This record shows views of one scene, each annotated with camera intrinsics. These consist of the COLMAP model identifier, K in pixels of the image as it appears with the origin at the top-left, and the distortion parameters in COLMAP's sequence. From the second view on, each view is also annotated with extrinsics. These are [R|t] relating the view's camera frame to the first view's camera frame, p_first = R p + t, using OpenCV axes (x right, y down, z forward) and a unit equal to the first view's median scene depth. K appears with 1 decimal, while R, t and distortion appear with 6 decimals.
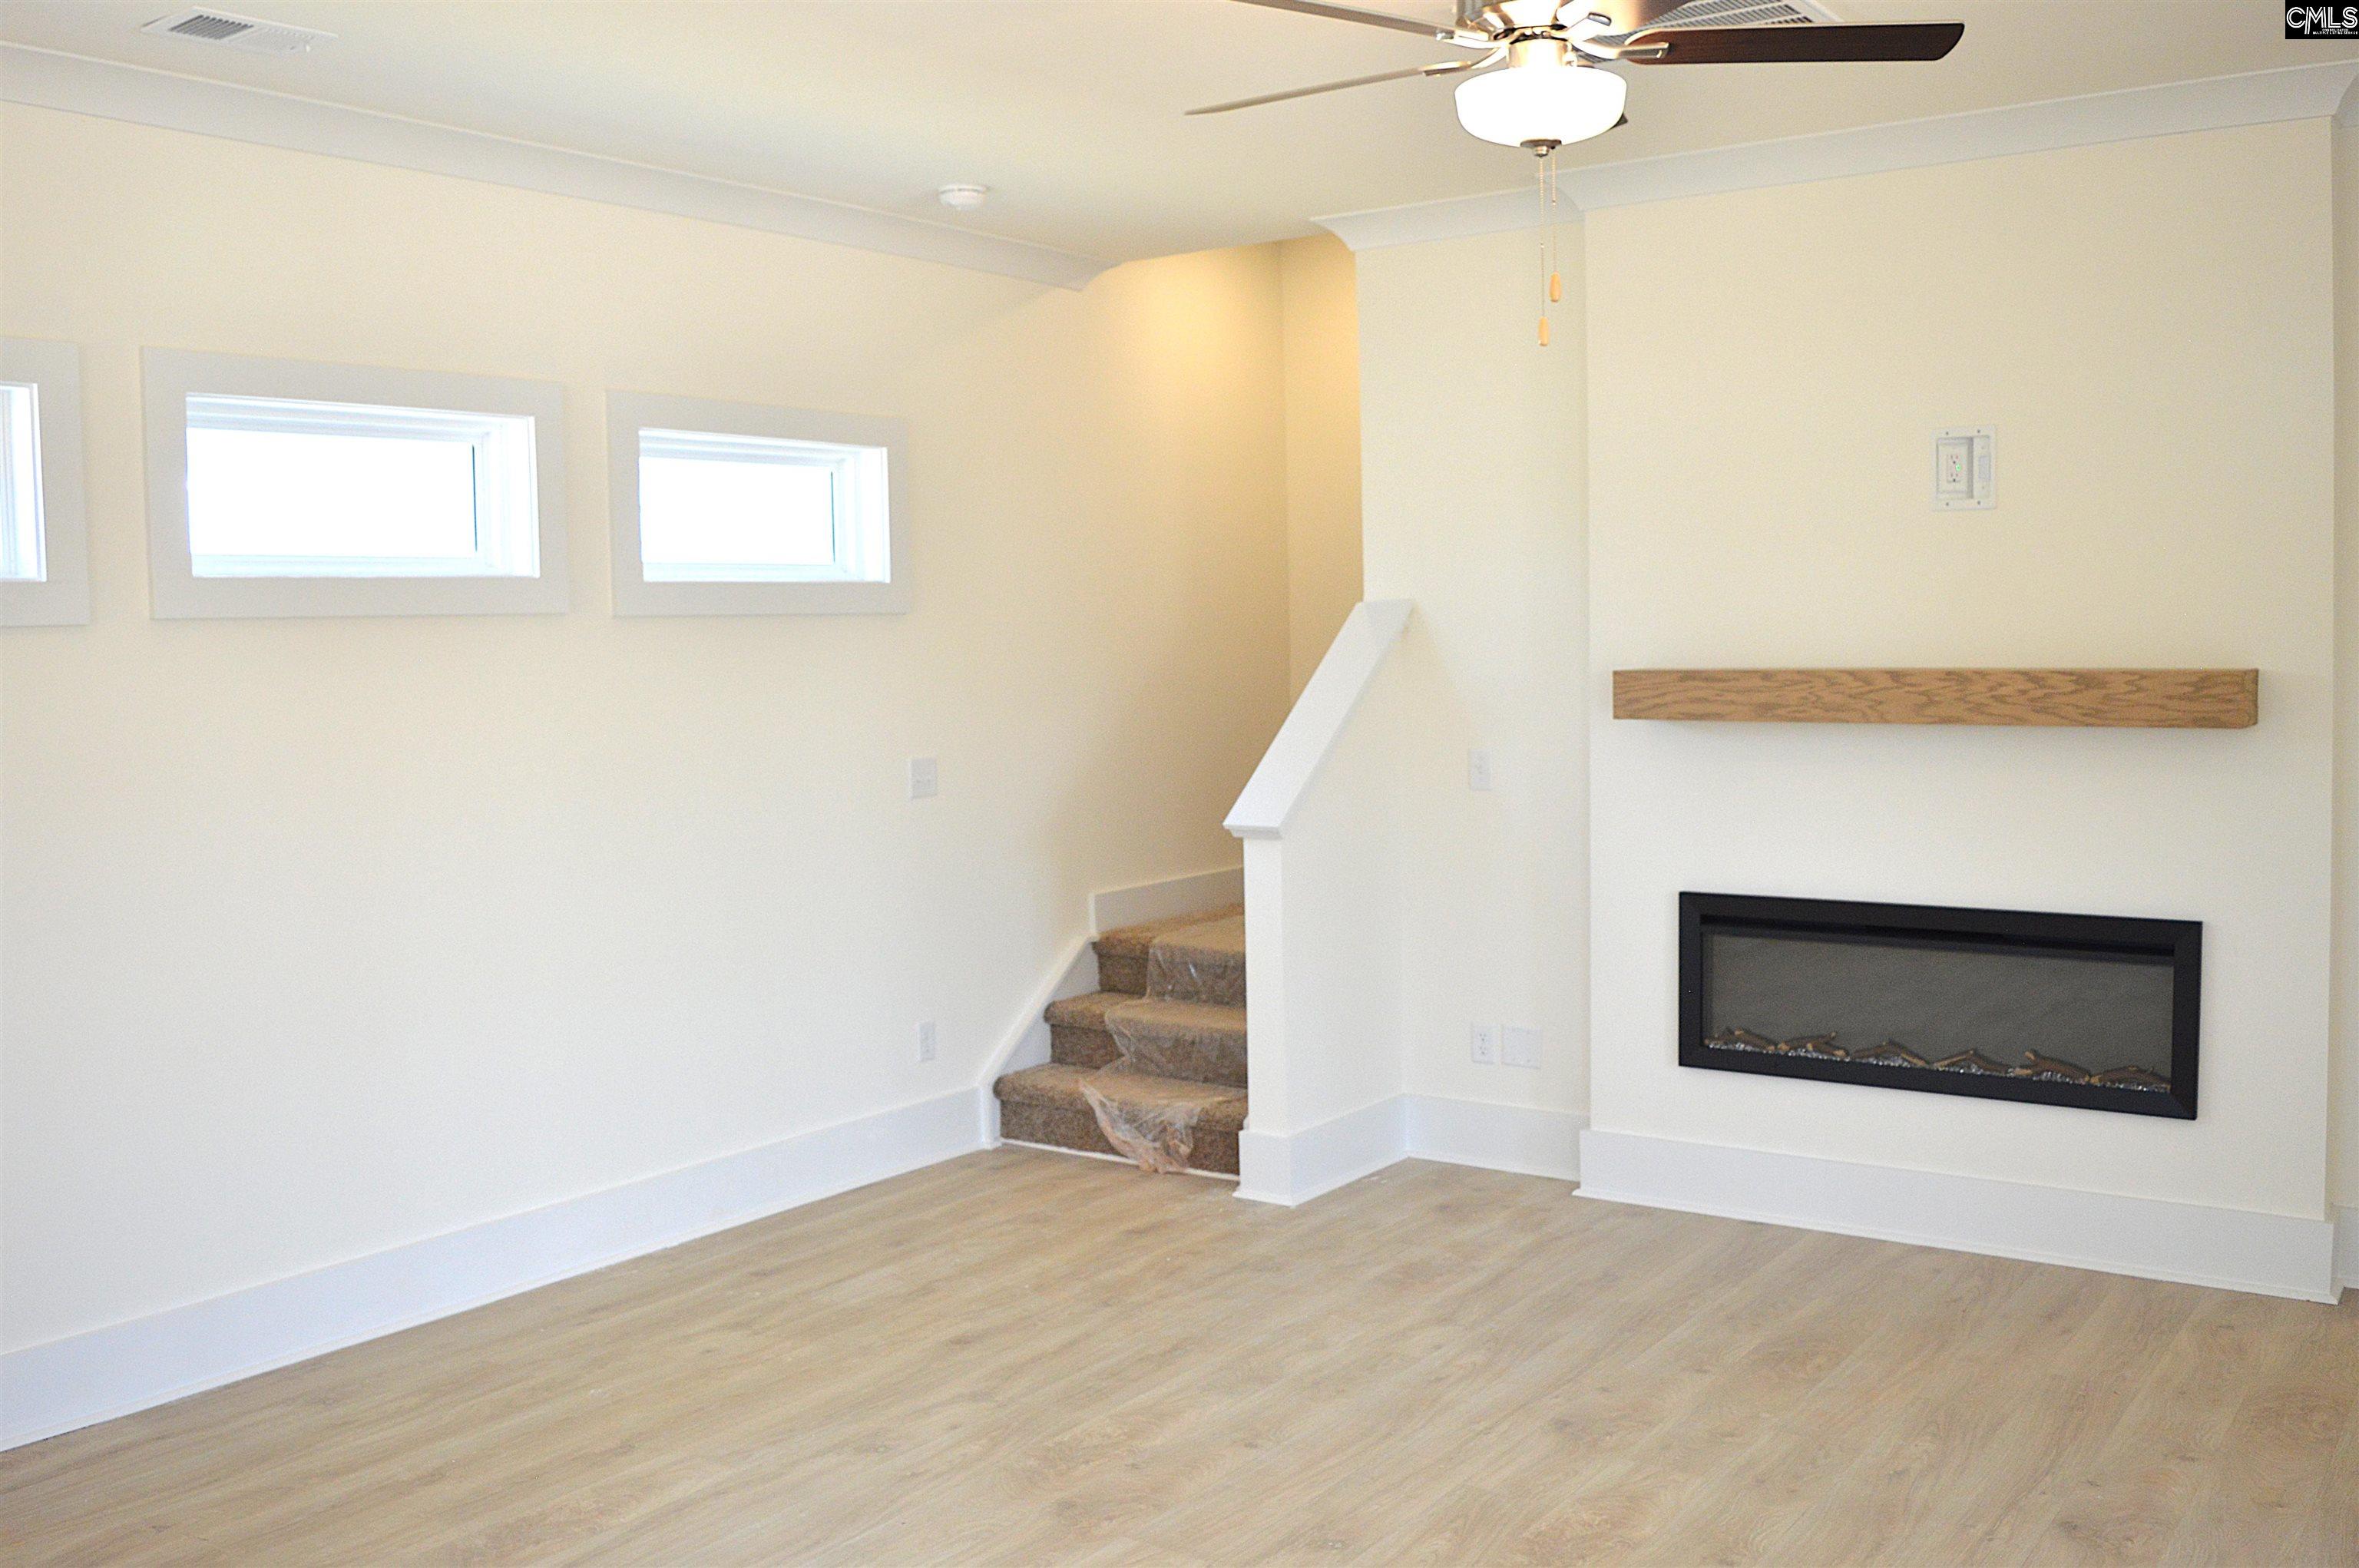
lens RADIAL K [[2105.6, 0, 1177.8], [0, 2105.6, 784.2], [0, 0, 1]] dist [-0.085889, 0.011137]
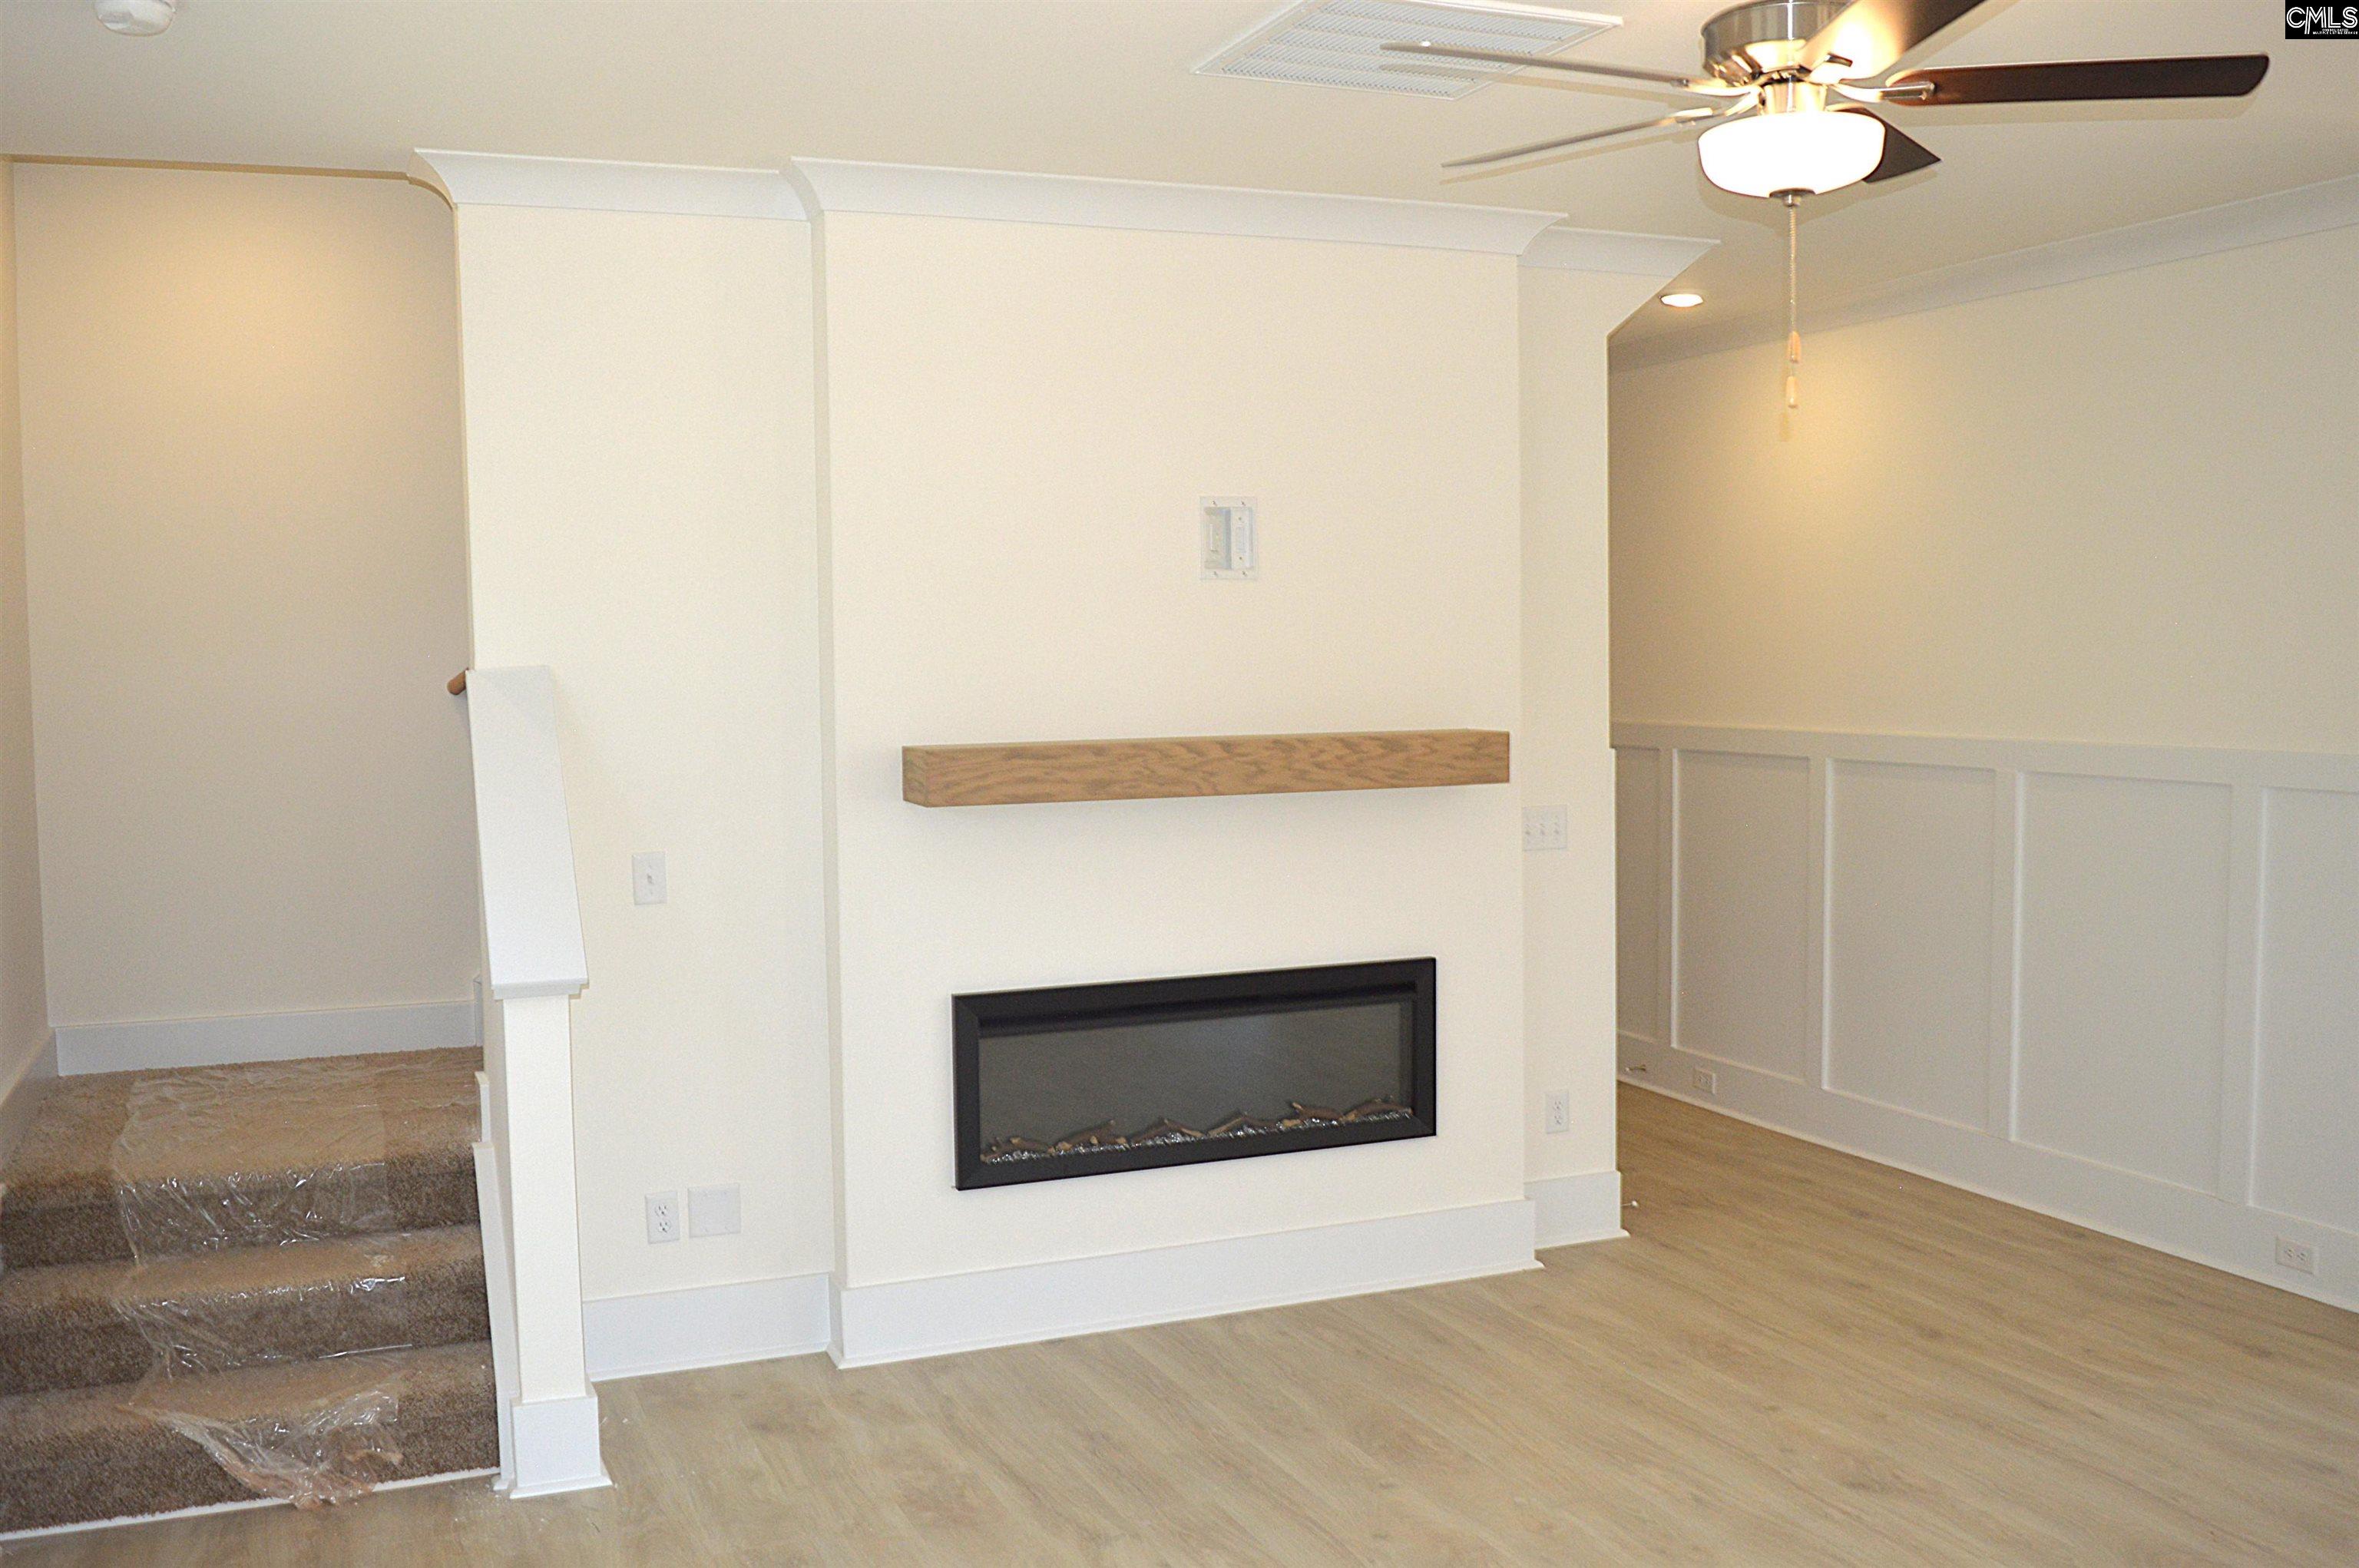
lens RADIAL K [[2105.6, 0, 1176.1], [0, 2105.6, 777.3], [0, 0, 1]] dist [-0.085889, 0.011137]
pose [[0.528675, -0.042204, 0.847774, -0.496919], [0.066278, 0.997766, 0.008340, -0.045563], [-0.846233, 0.051780, 0.530292, 0.474126]]
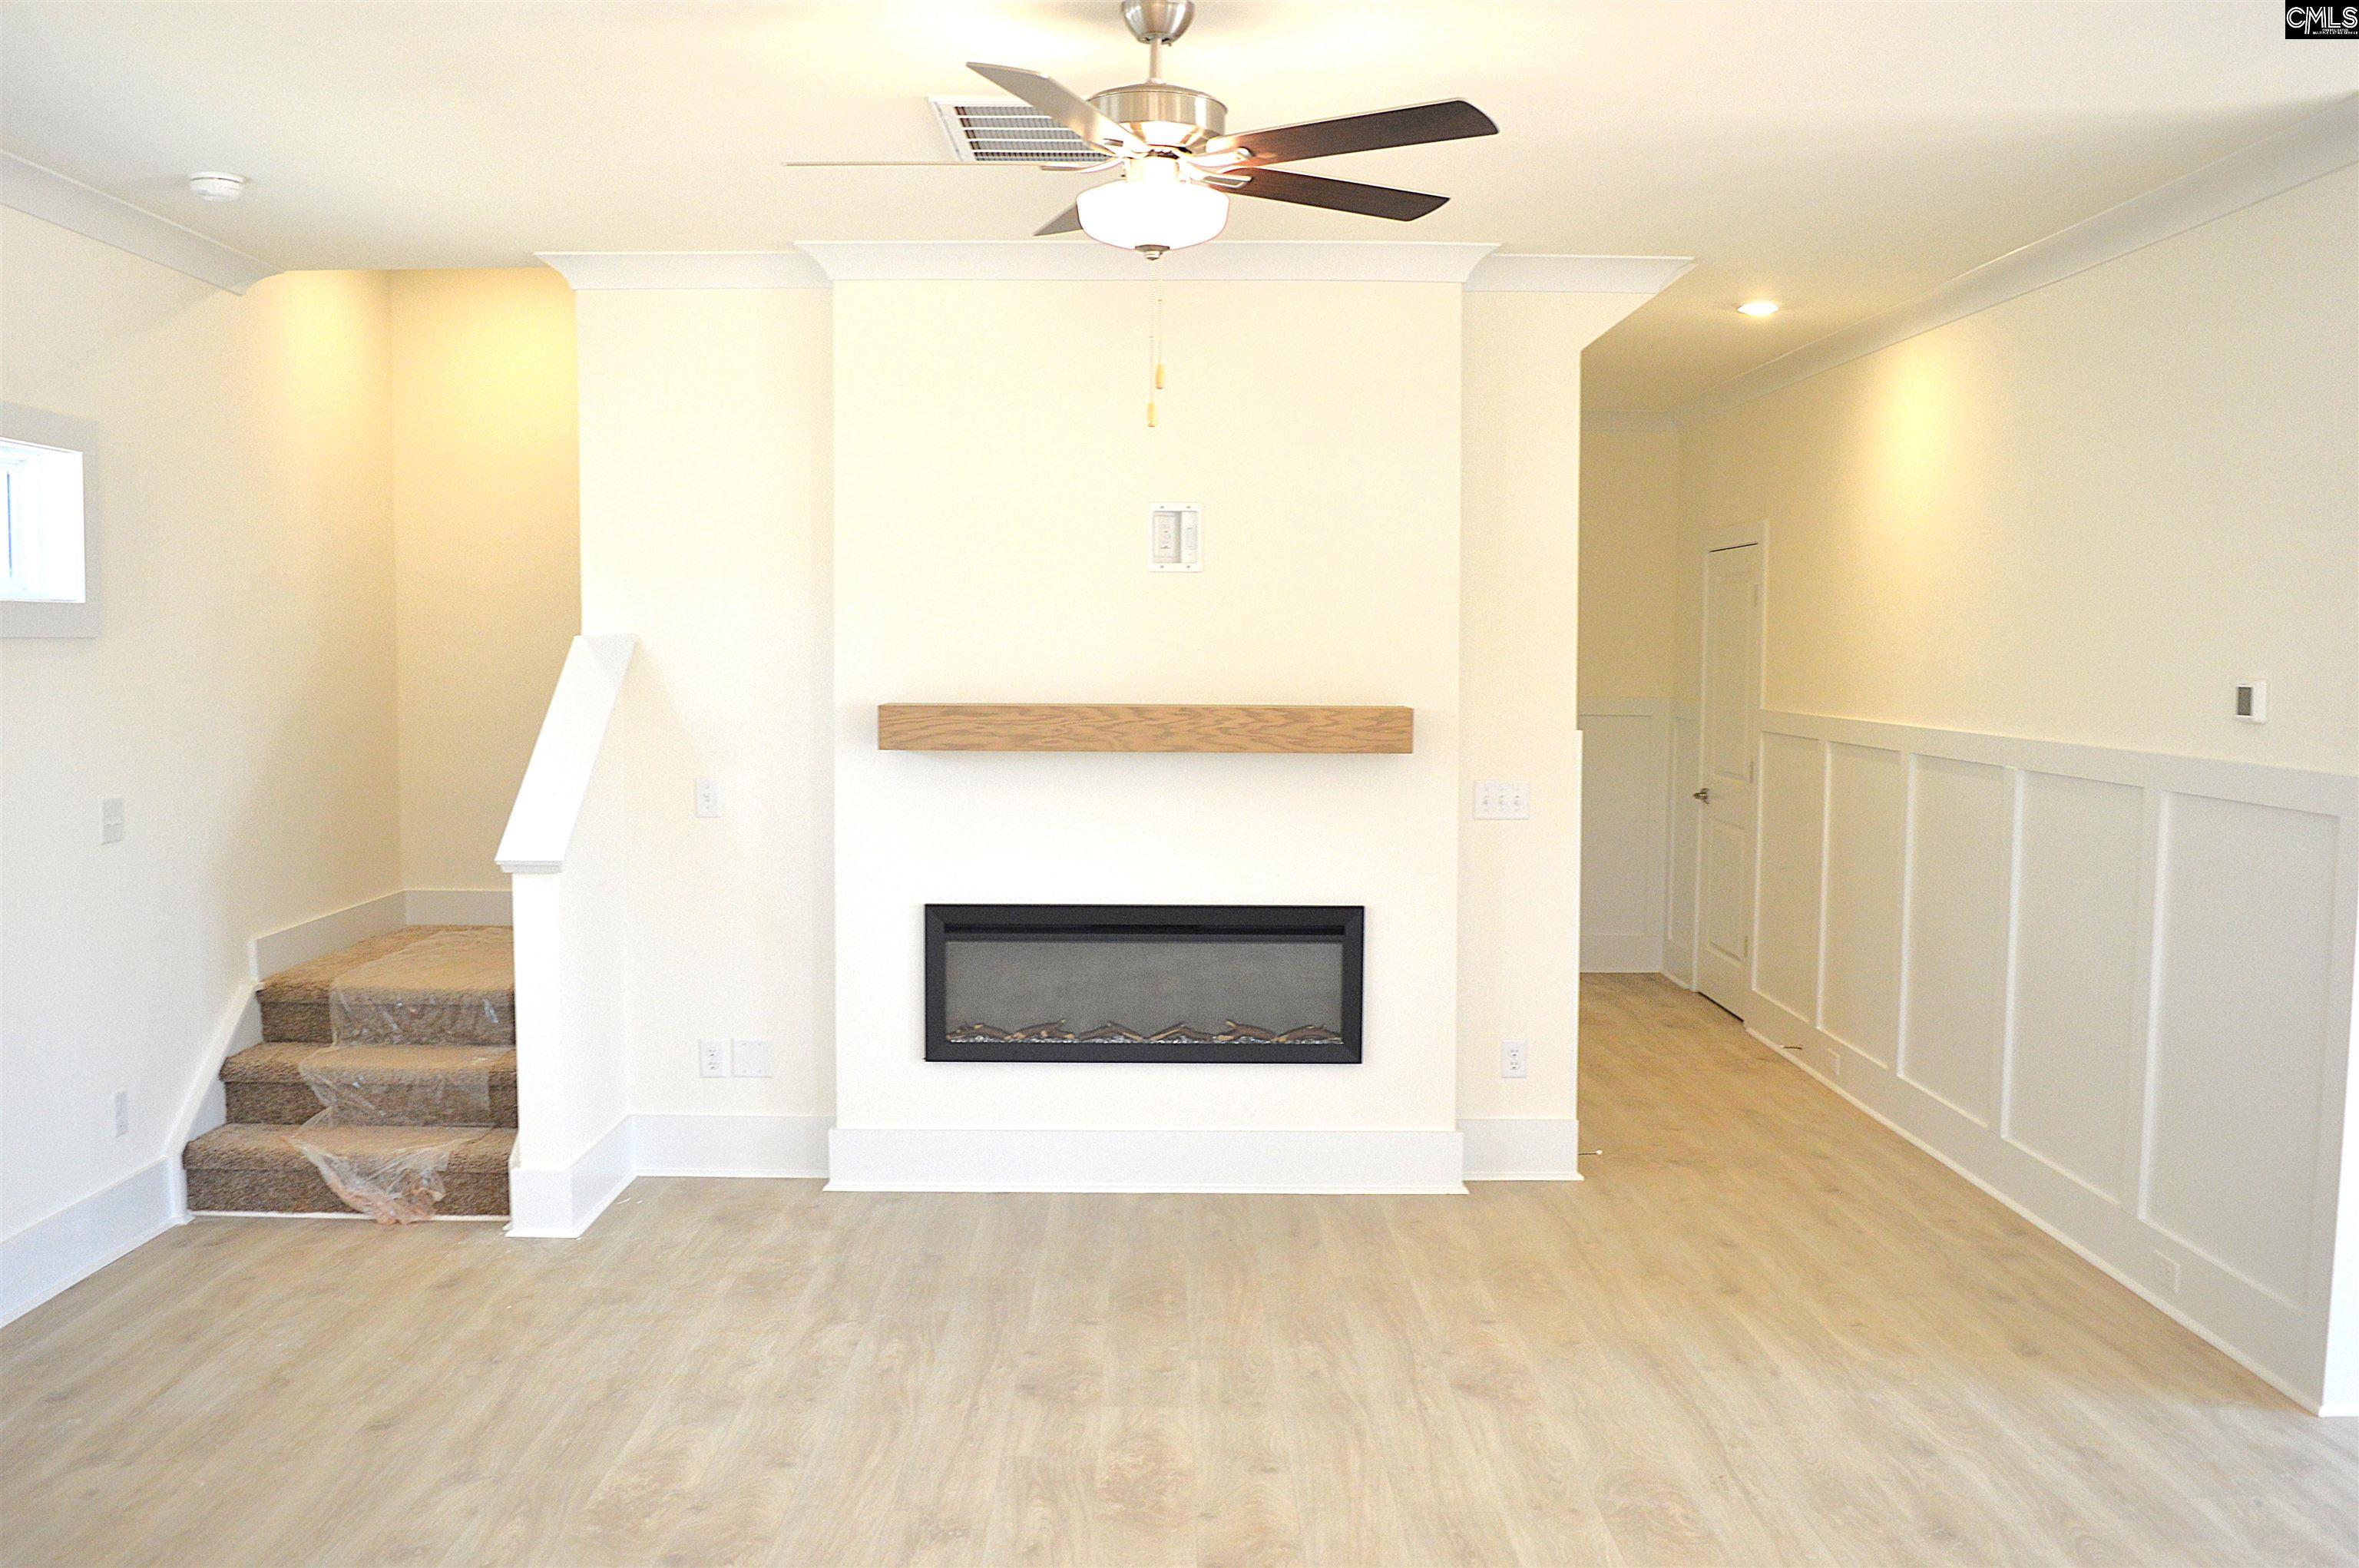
lens RADIAL K [[1972.0, 0, 1165.3], [0, 1972.0, 779.1], [0, 0, 1]] dist [-0.088900, 0.018377]
pose [[0.810925, -0.018363, 0.584862, -0.284633], [0.023029, 0.999735, -0.000541, -0.012296], [-0.584697, 0.013907, 0.811133, 0.084722]]
